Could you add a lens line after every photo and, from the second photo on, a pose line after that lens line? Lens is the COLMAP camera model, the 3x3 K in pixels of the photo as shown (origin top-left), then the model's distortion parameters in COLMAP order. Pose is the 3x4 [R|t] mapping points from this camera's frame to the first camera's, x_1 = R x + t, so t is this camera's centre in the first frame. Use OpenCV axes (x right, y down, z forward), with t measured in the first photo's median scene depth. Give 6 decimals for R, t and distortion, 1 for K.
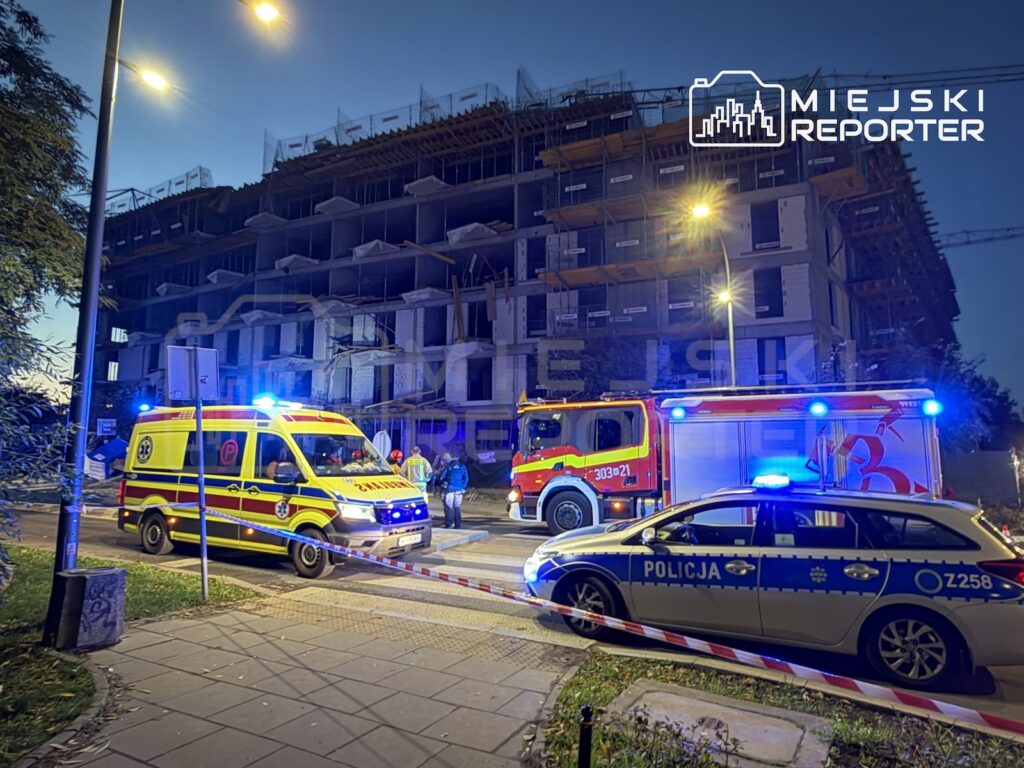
lens RADIAL K [[521.3, 0, 512.0], [0, 521.3, 384.0], [0, 0, 1]] dist [-0.004881, -0.001726]
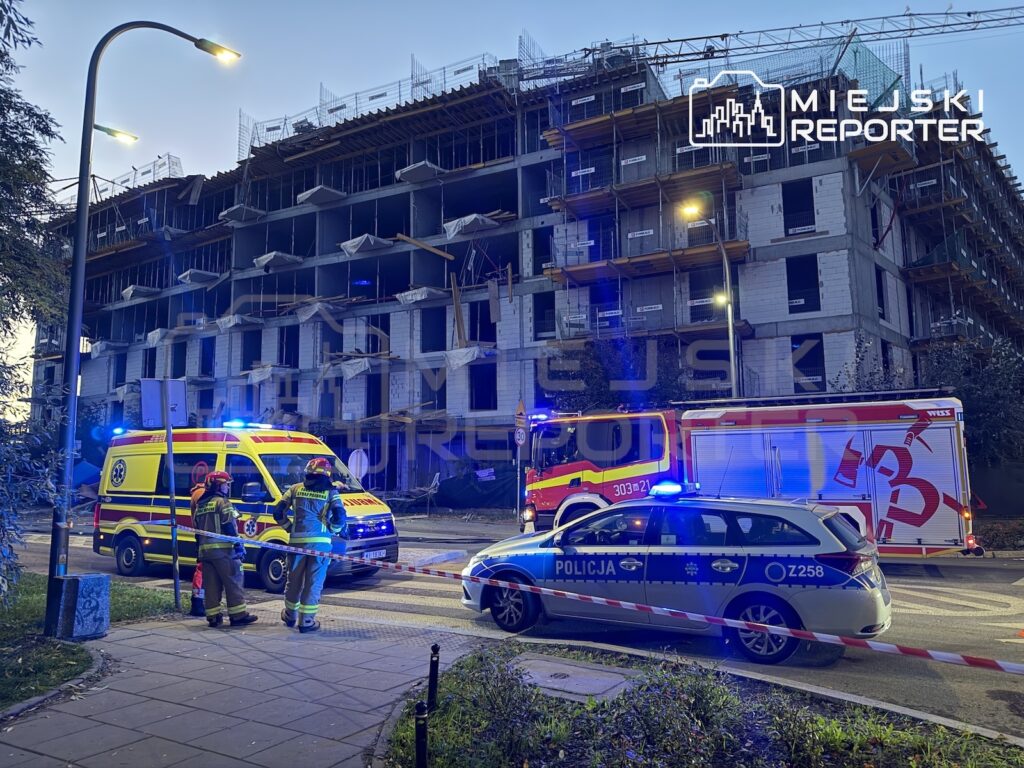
lens RADIAL K [[628.1, 0, 525.5], [0, 628.1, 383.6], [0, 0, 1]] dist [0.064255, -0.076375]
pose [[0.999174, -0.021574, -0.034438, 0.056478], [0.021379, 0.999753, -0.006009, -0.009991], [0.034559, 0.005268, 0.999389, -0.090397]]
